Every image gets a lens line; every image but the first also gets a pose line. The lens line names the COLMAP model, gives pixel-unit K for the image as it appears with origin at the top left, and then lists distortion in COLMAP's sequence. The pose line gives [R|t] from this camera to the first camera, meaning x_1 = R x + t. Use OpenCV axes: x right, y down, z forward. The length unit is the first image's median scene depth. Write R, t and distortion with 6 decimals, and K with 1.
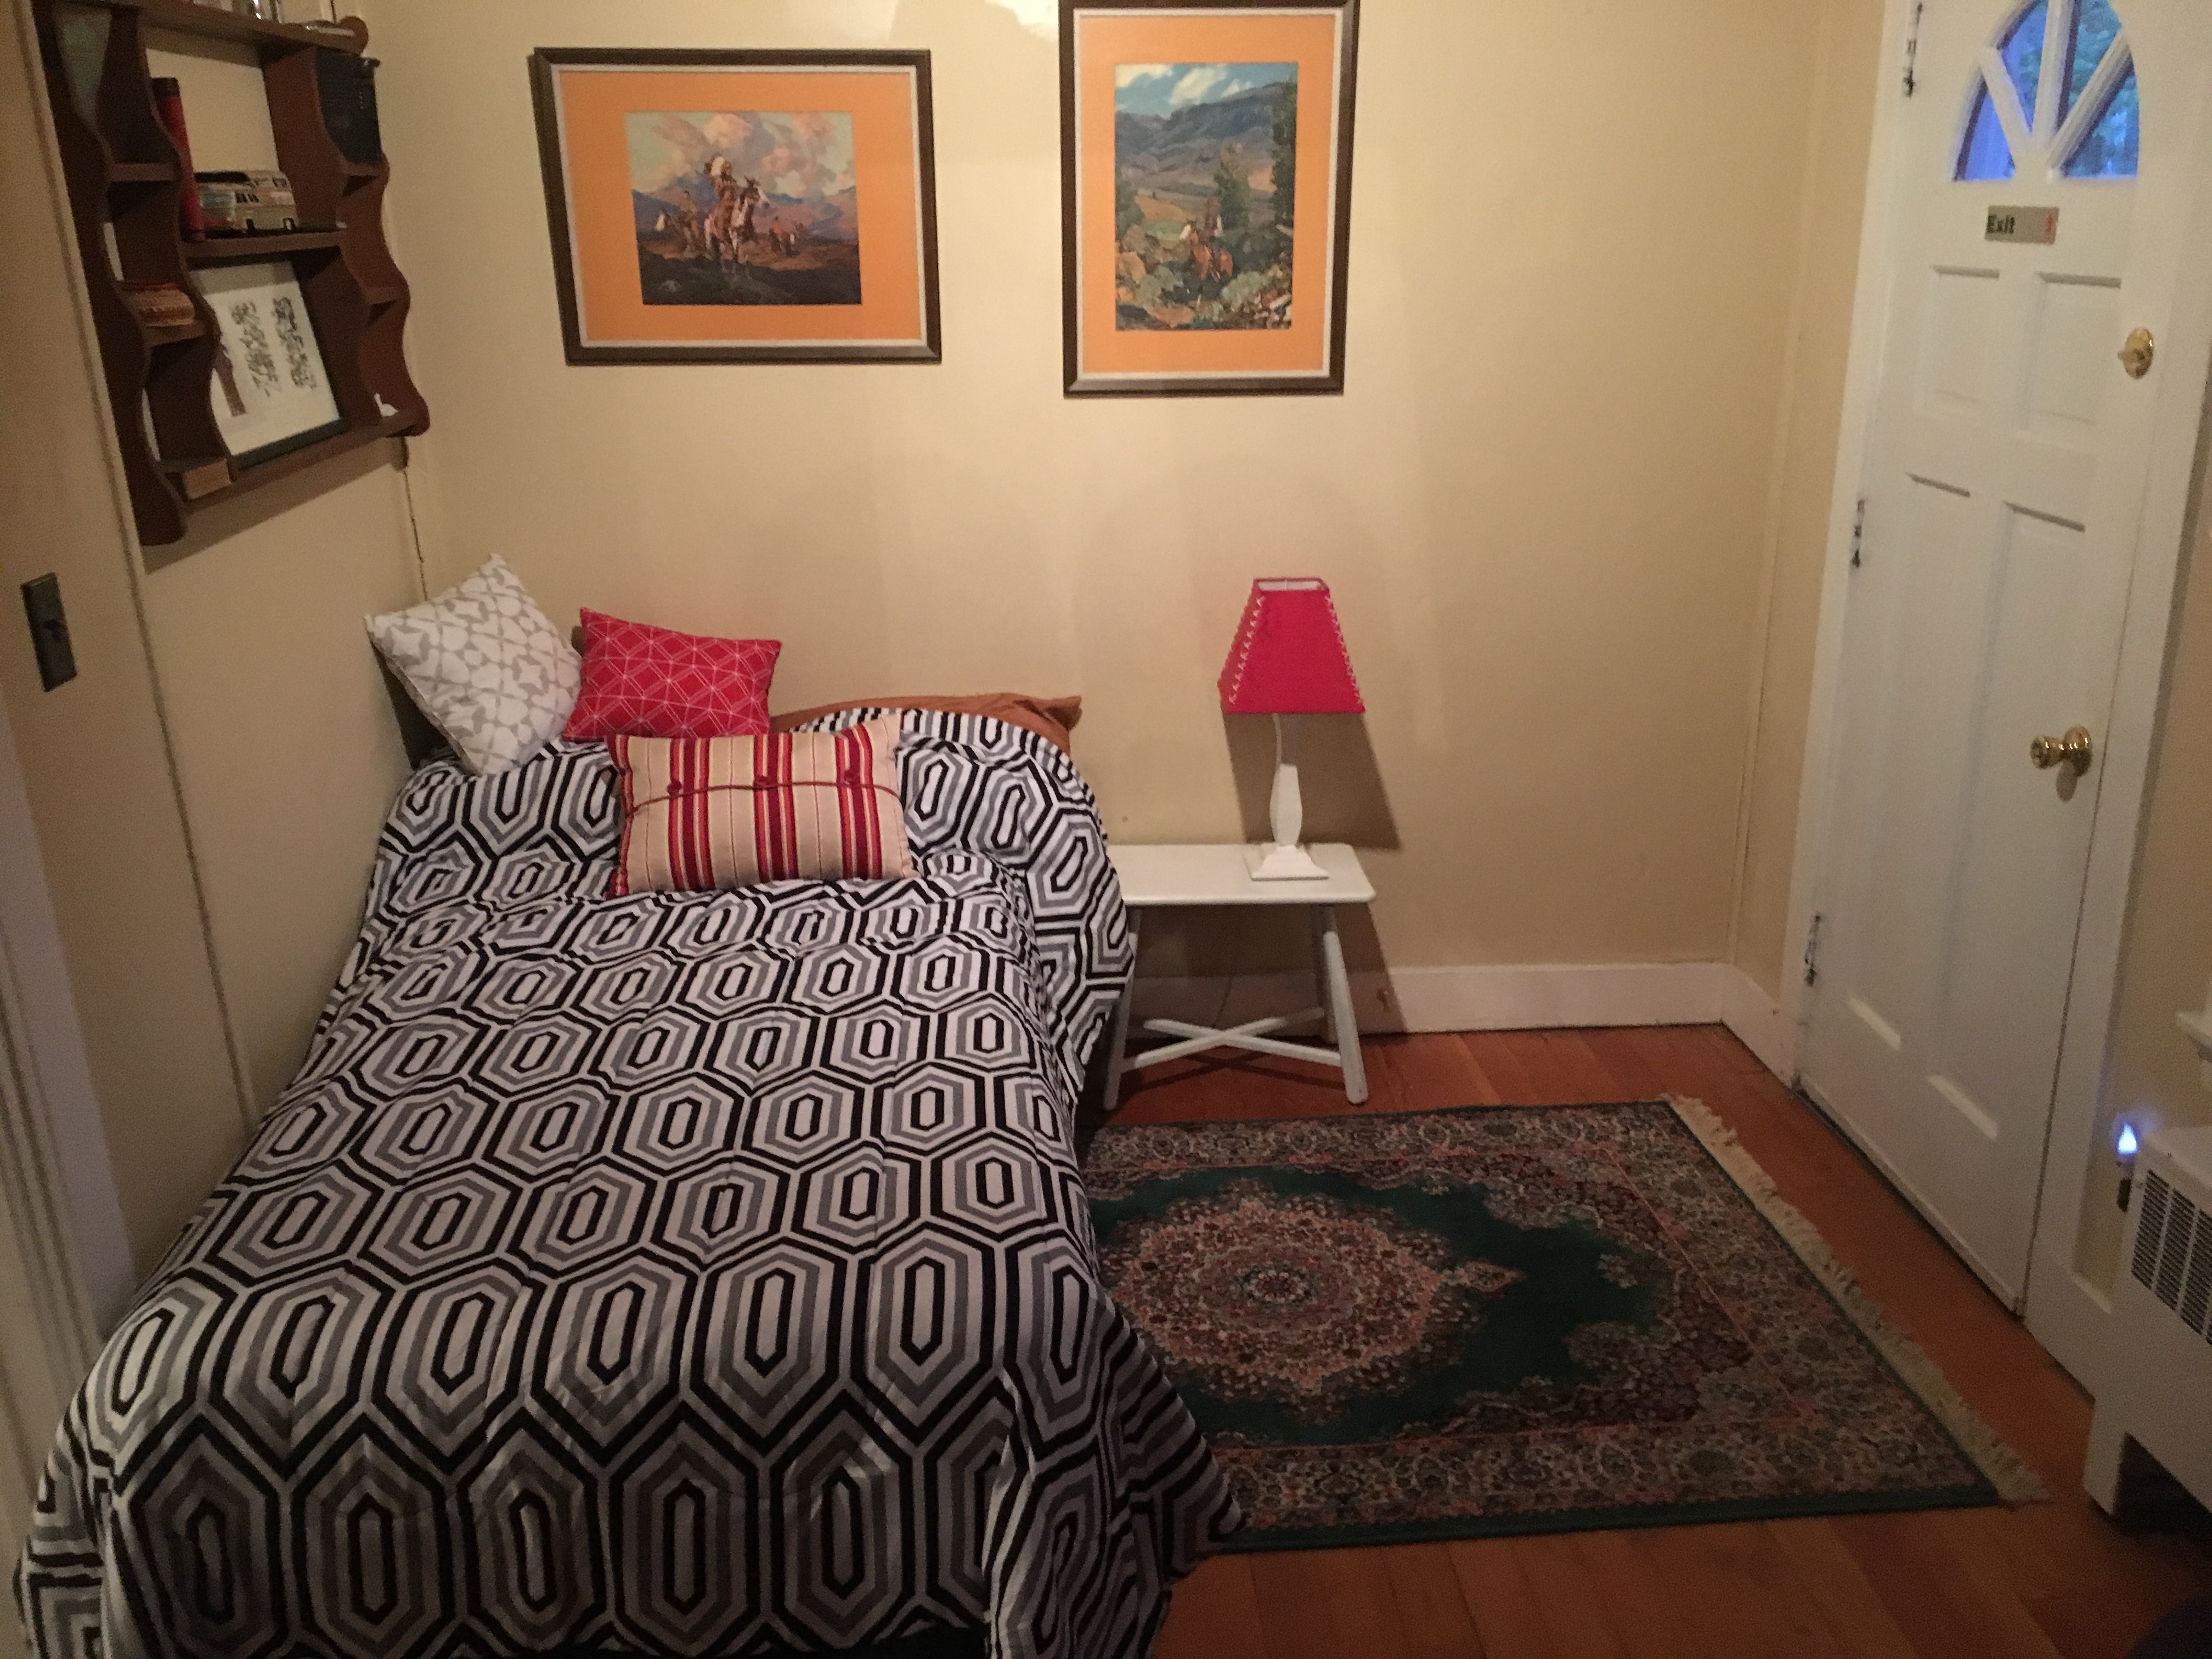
lens RADIAL K [[1877.5, 0, 1108.5], [0, 1877.5, 829.0], [0, 0, 1]] dist [0.078020, -0.093237]
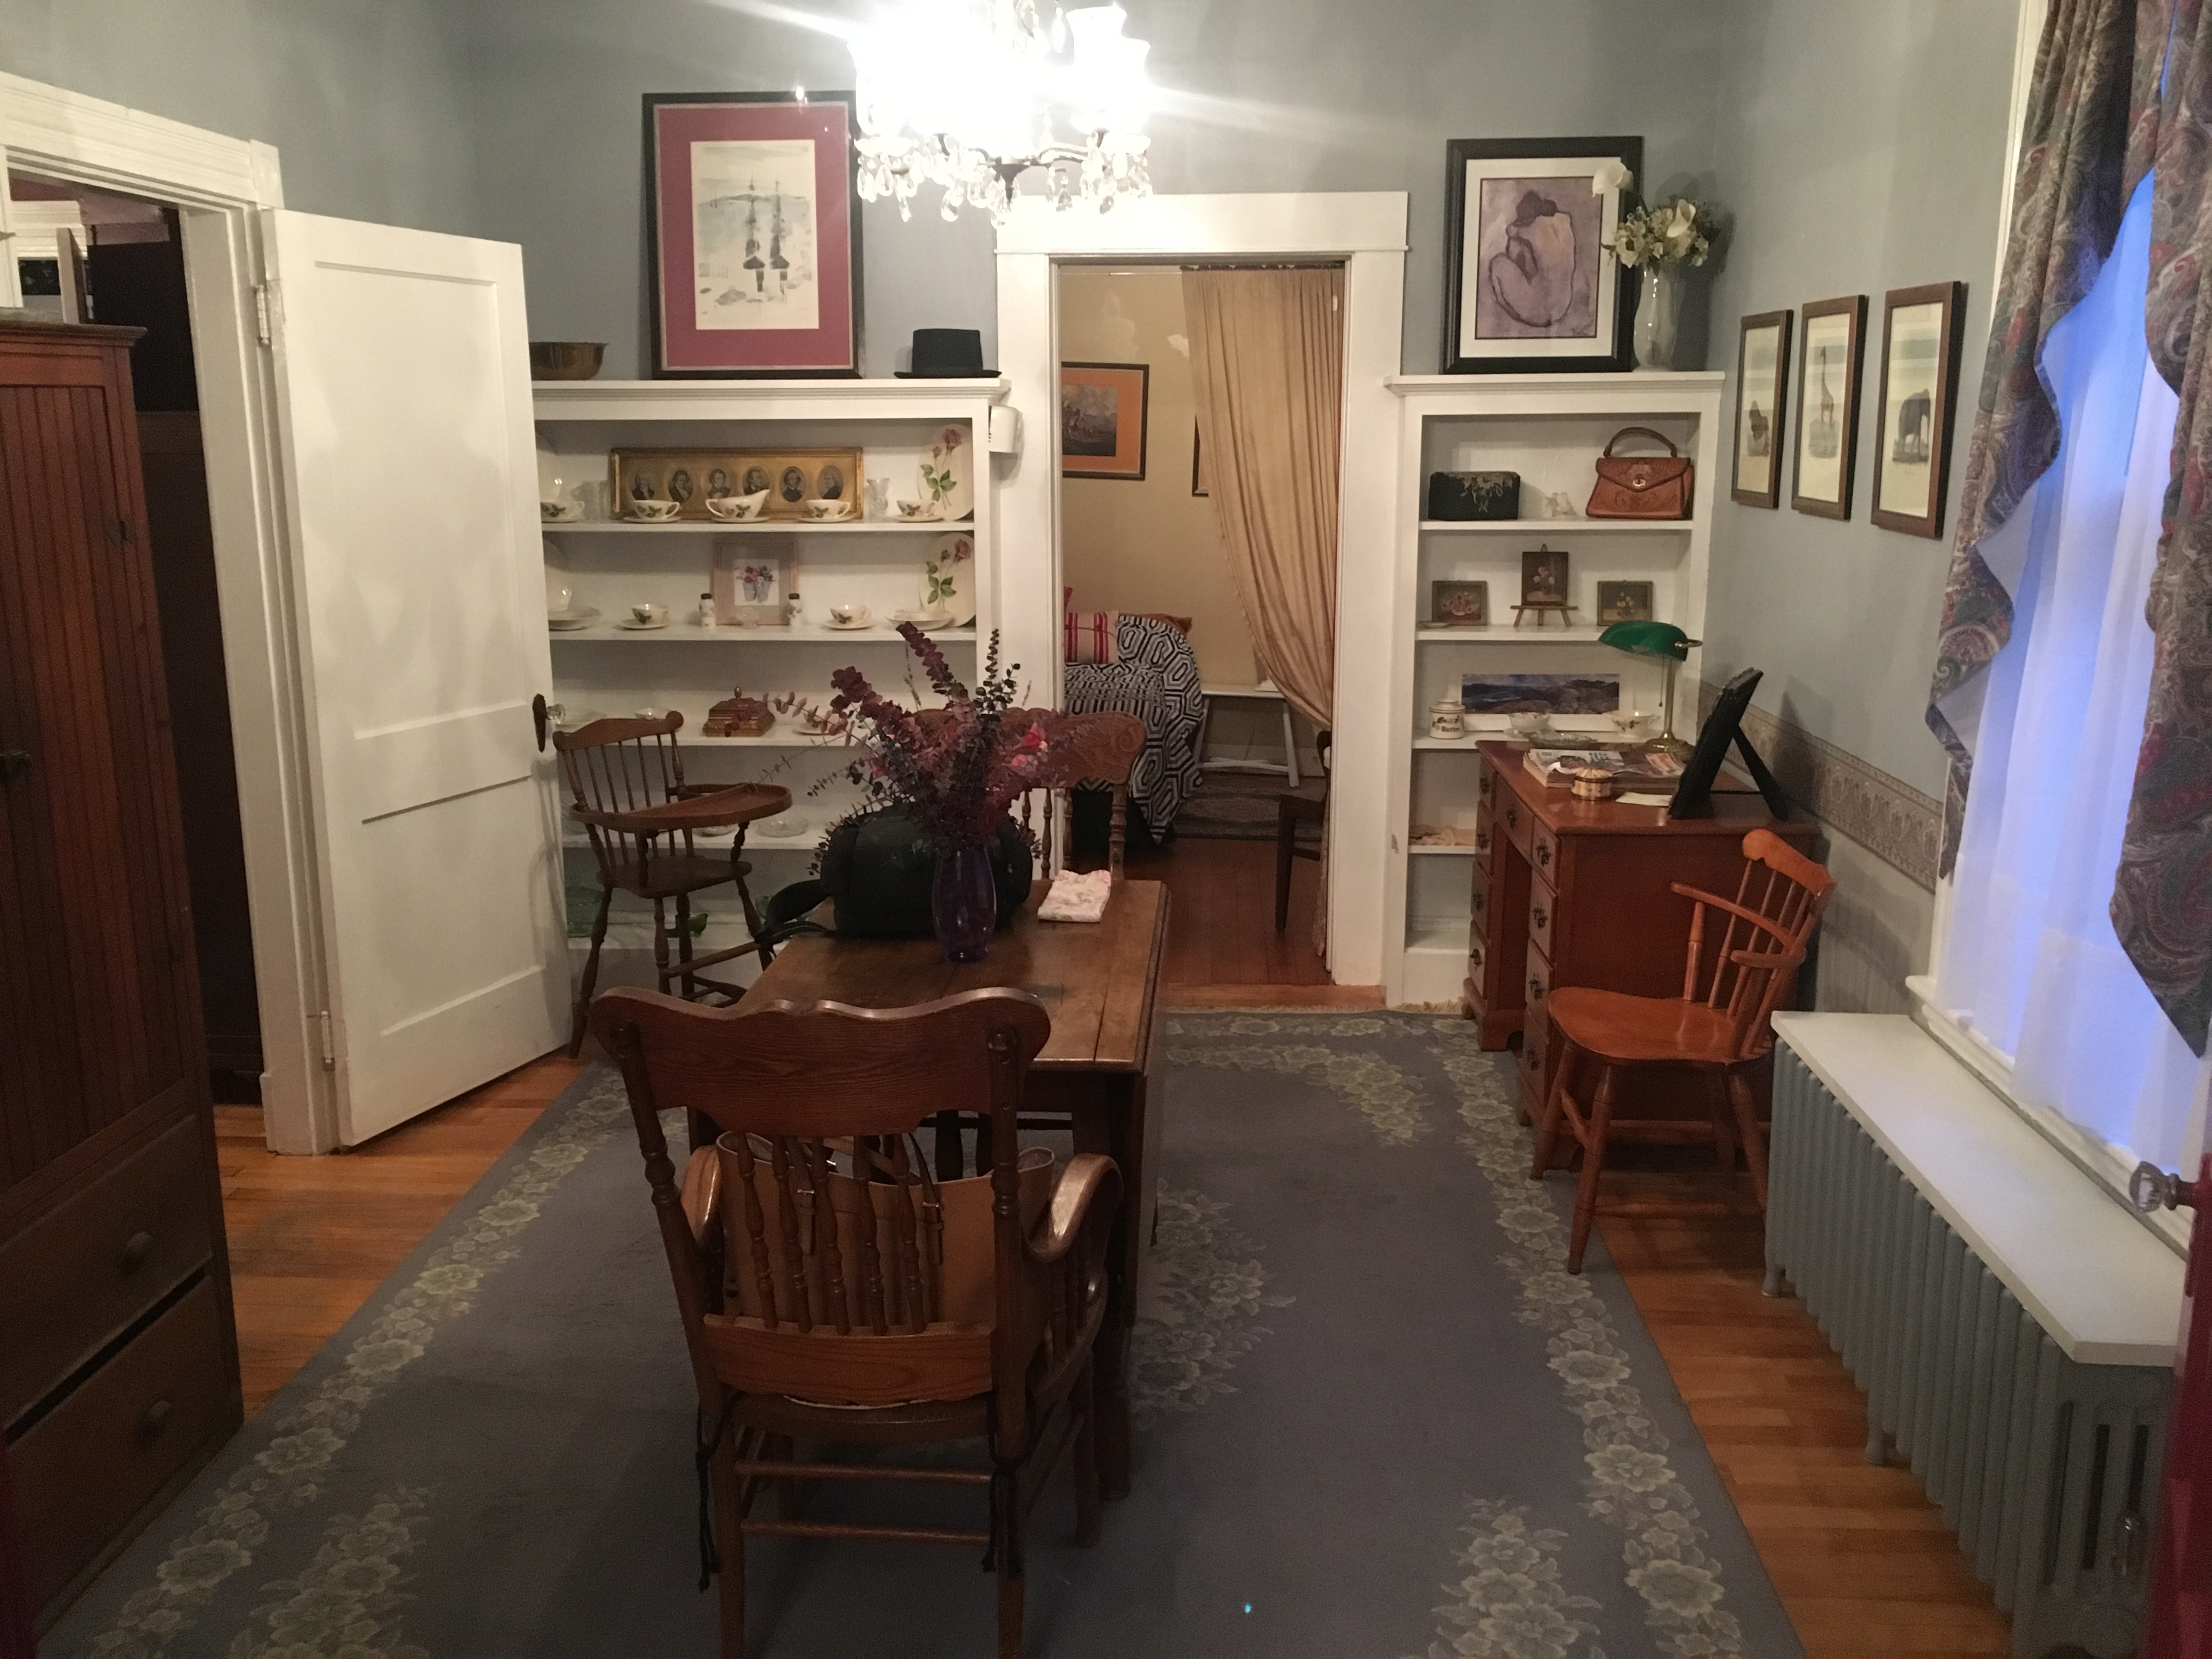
lens RADIAL K [[1877.5, 0, 1102.3], [0, 1877.5, 827.3], [0, 0, 1]] dist [0.078020, -0.093237]
pose [[0.992148, 0.061651, -0.108819, 0.165623], [-0.073149, 0.991774, -0.105045, 0.506054], [0.101447, 0.112180, 0.988496, -1.517163]]
